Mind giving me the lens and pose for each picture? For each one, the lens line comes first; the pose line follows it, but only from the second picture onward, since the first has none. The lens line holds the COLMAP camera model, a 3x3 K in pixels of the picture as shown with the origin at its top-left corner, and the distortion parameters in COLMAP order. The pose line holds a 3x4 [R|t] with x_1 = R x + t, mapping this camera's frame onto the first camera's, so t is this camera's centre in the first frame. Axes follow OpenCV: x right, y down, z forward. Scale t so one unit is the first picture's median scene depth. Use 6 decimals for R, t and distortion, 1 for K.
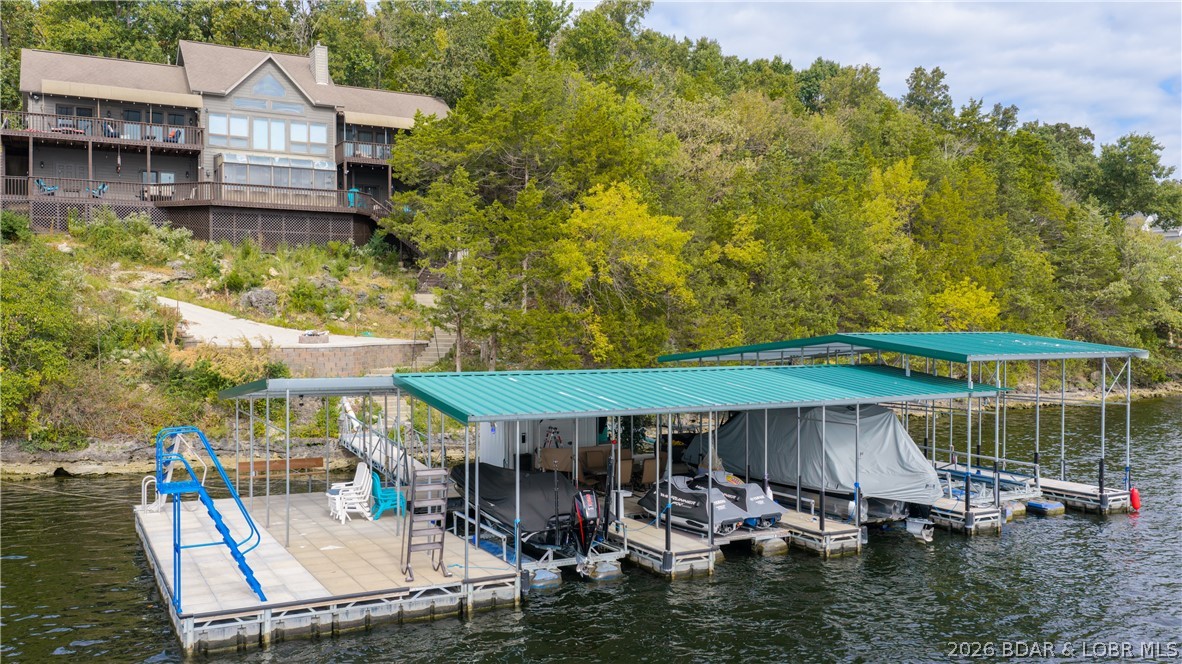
lens RADIAL K [[971.0, 0, 594.9], [0, 971.0, 340.7], [0, 0, 1]] dist [0.003616, -0.030738]
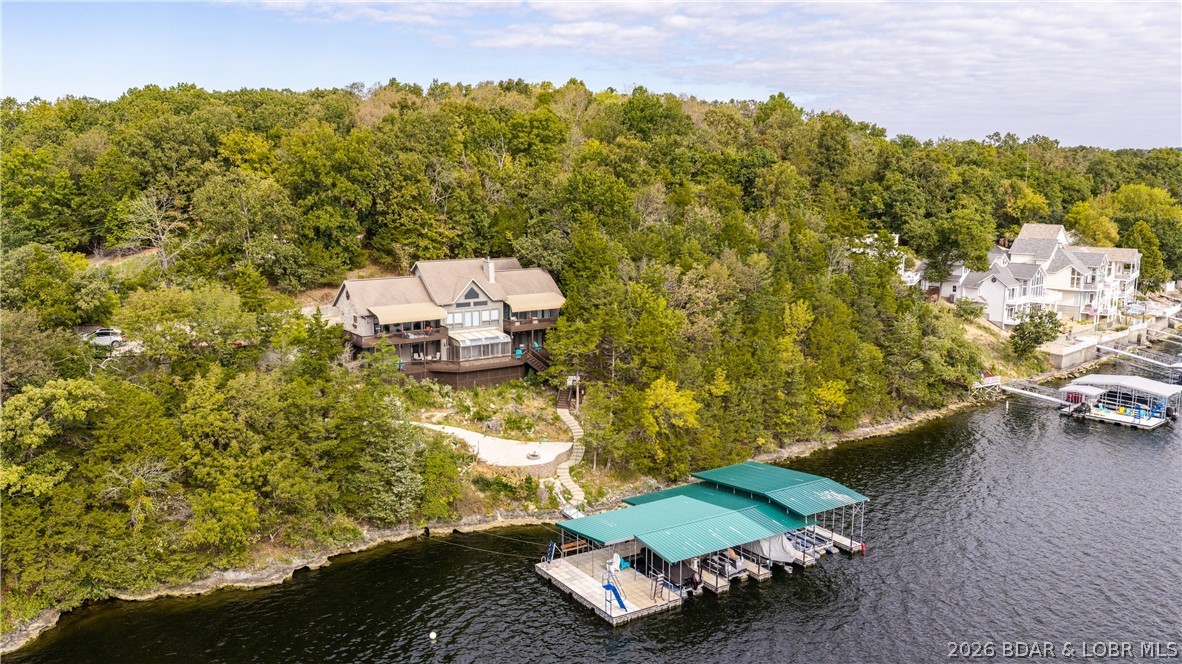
lens RADIAL K [[971.0, 0, 587.6], [0, 971.0, 335.1], [0, 0, 1]] dist [0.003616, -0.030738]
pose [[0.997462, -0.010823, 0.070378, -0.273823], [-0.000273, 0.987791, 0.155785, -0.535704], [-0.071205, -0.155409, 0.985281, -1.002125]]
